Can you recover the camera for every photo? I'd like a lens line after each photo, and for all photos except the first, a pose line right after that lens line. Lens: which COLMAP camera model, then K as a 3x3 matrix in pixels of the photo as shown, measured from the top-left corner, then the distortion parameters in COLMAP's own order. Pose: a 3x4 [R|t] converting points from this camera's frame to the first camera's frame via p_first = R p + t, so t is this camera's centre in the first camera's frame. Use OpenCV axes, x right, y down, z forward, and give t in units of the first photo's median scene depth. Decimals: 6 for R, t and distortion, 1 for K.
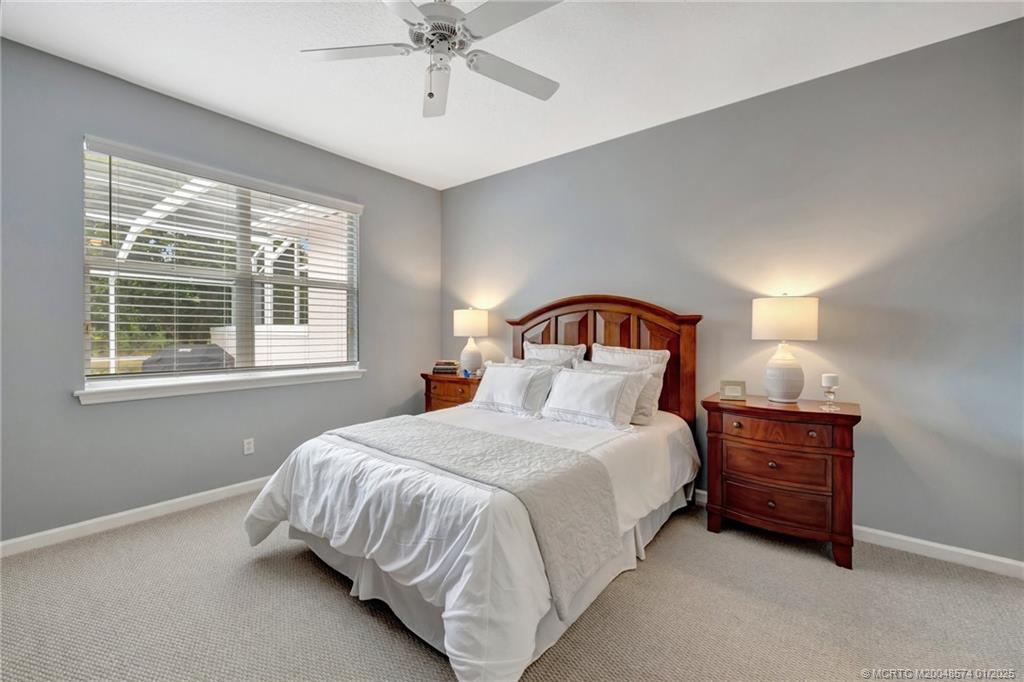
lens RADIAL K [[430.6, 0, 513.7], [0, 430.6, 327.9], [0, 0, 1]] dist [0.000040, -0.000158]
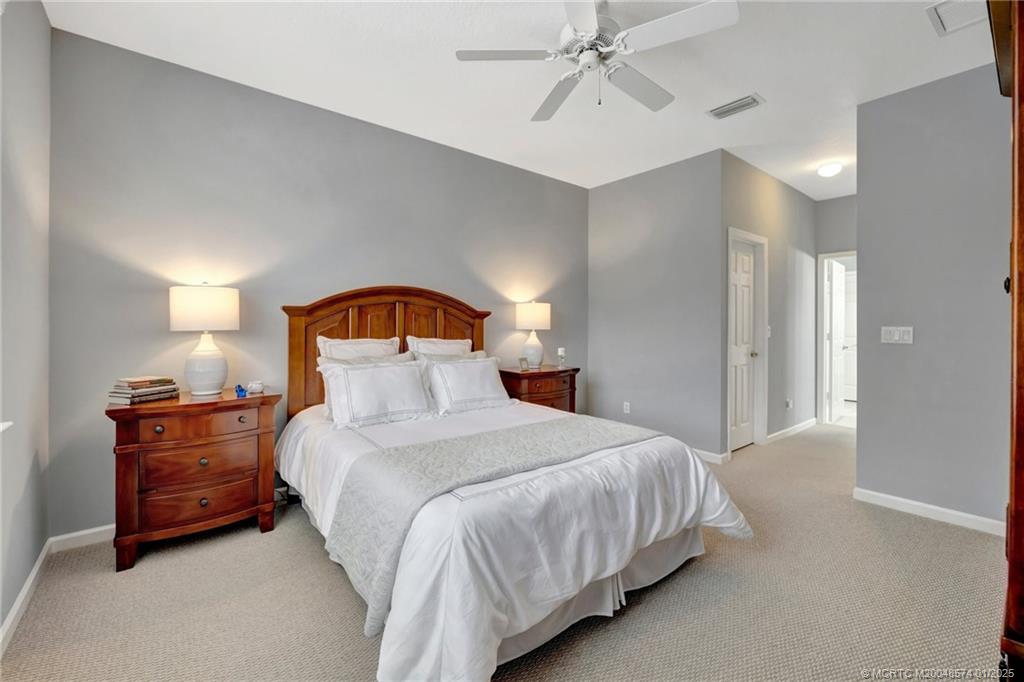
lens RADIAL K [[423.5, 0, 509.1], [0, 423.5, 324.6], [0, 0, 1]] dist [-0.001913, -0.000194]
pose [[0.231400, -0.002665, 0.972855, -0.624255], [-0.012082, 0.999911, 0.005612, 0.001953], [-0.972784, -0.013052, 0.231347, 0.490538]]
